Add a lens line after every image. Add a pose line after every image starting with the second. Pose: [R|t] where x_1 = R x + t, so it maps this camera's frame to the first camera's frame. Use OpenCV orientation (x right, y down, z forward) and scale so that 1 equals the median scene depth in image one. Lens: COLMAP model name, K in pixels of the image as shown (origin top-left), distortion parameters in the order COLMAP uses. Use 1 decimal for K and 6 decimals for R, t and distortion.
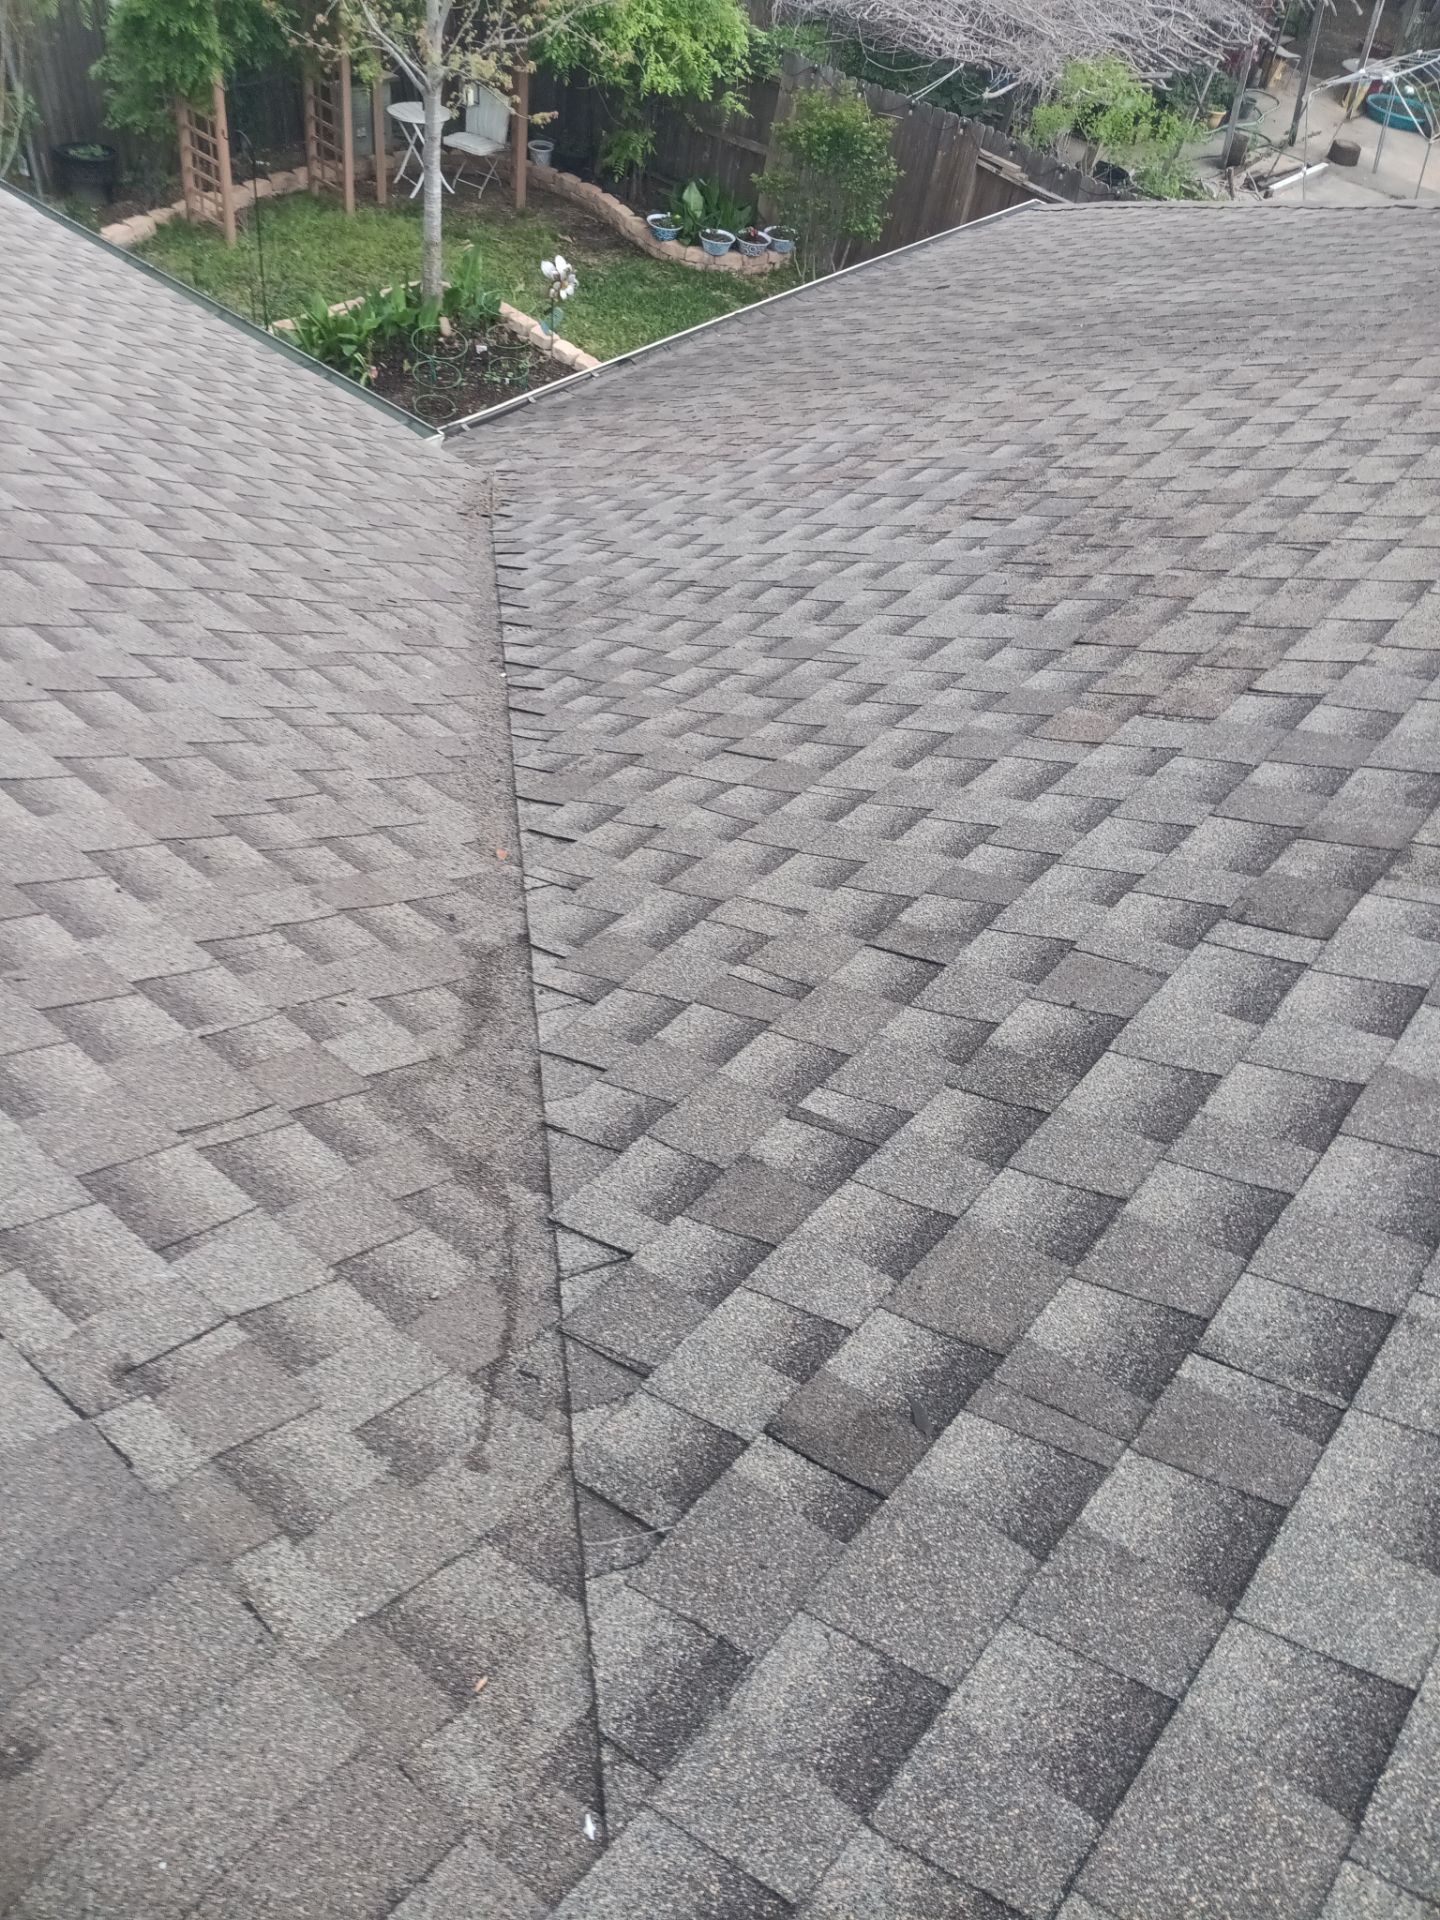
lens RADIAL K [[1479.5, 0, 727.2], [0, 1479.5, 924.8], [0, 0, 1]] dist [0.059440, -0.112826]
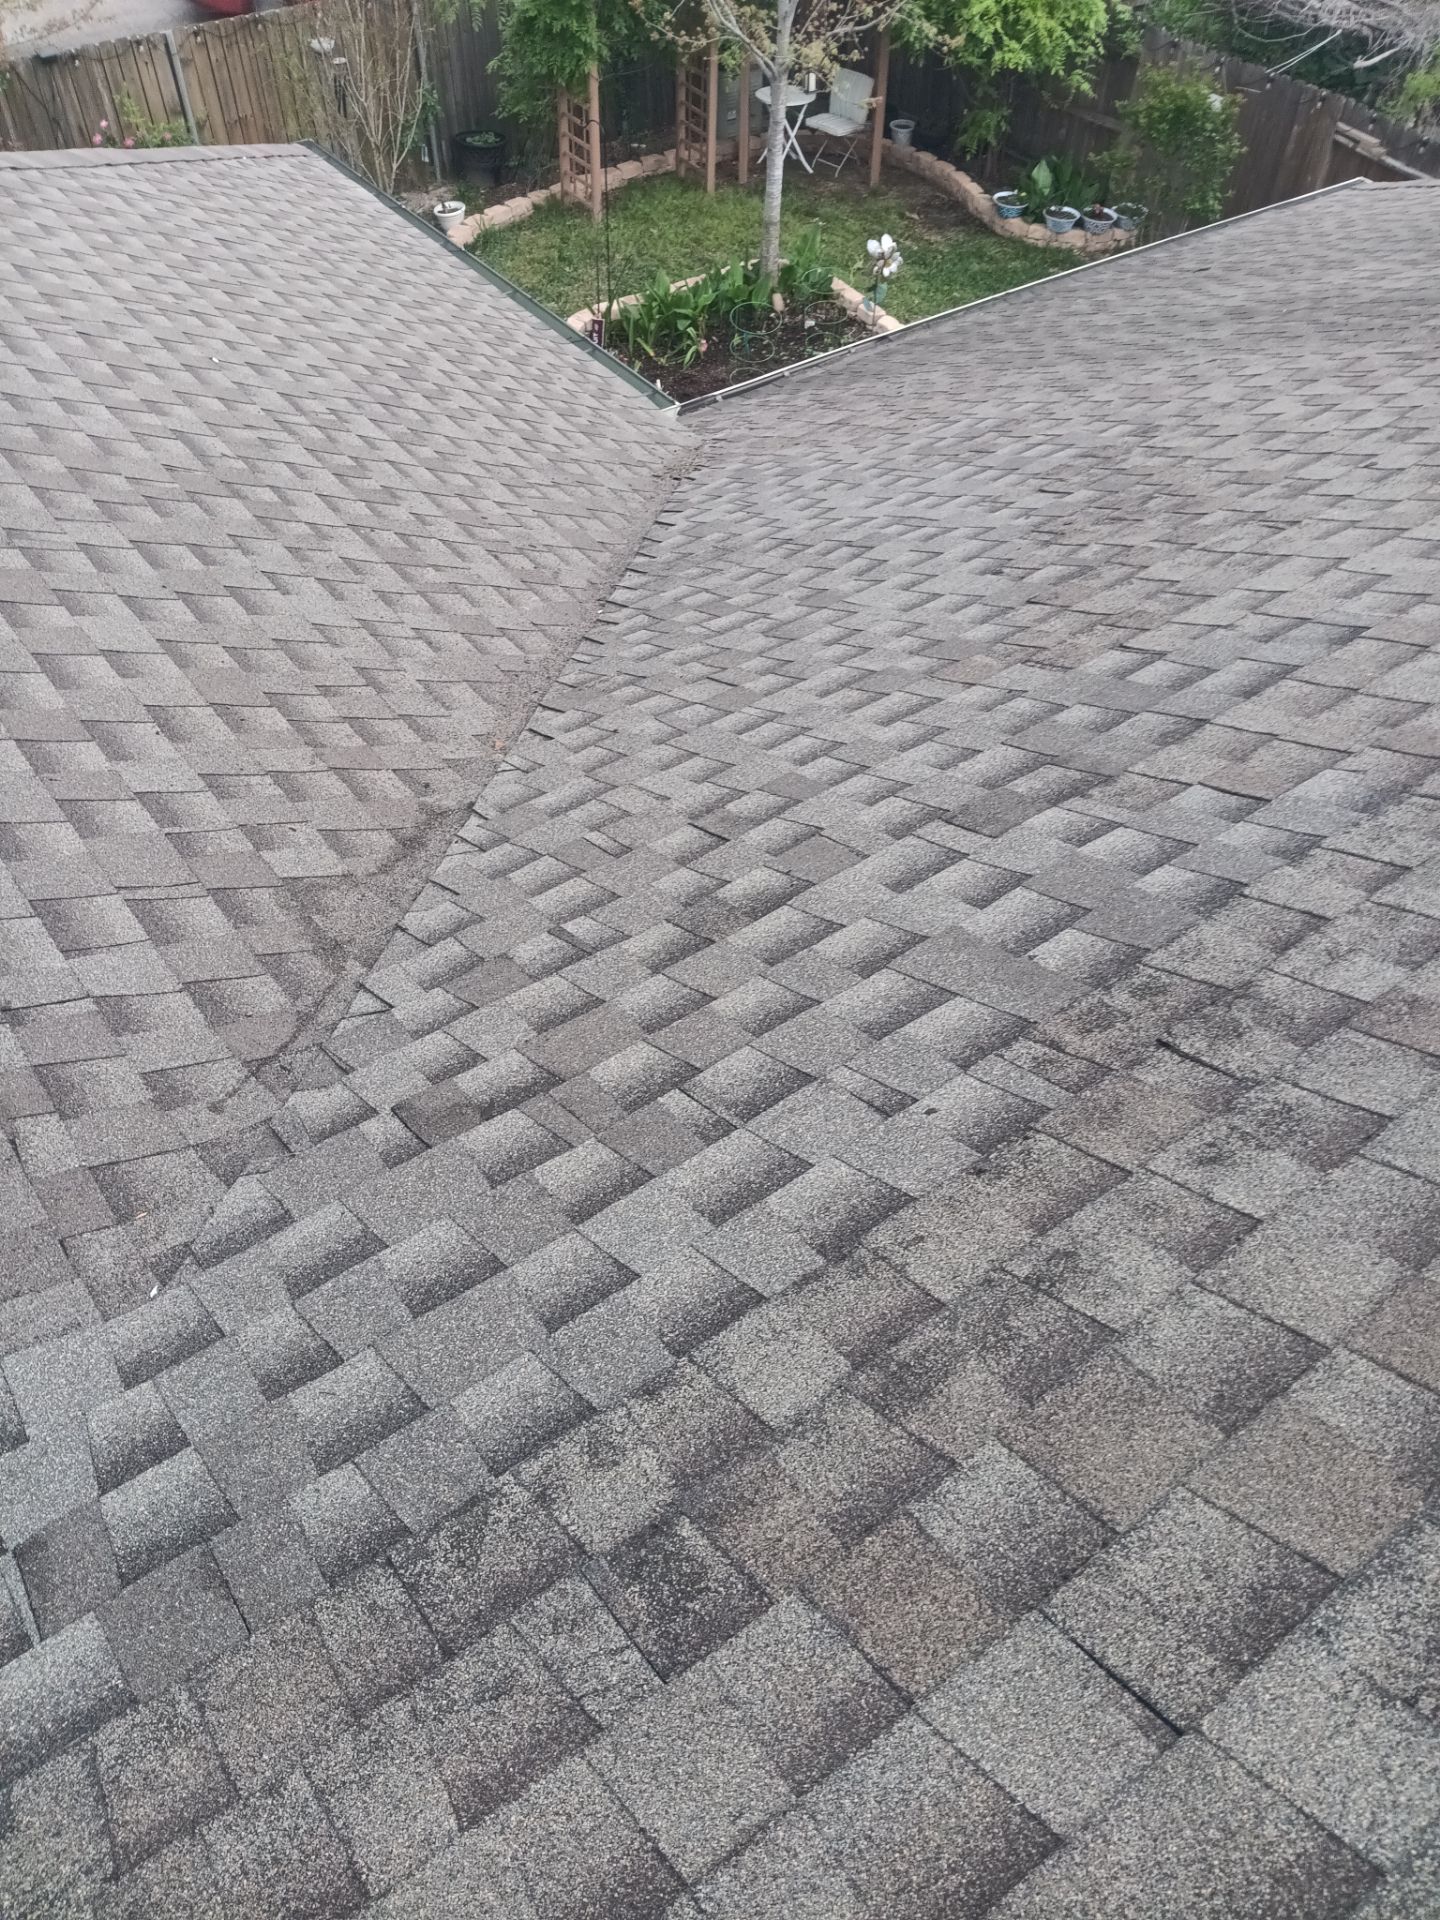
lens RADIAL K [[1479.5, 0, 734.2], [0, 1479.5, 930.5], [0, 0, 1]] dist [0.059440, -0.112826]
pose [[0.967372, 0.103151, -0.231412, 0.396306], [-0.098710, 0.994642, 0.030720, 0.056702], [0.233341, -0.006874, 0.972371, -0.186643]]
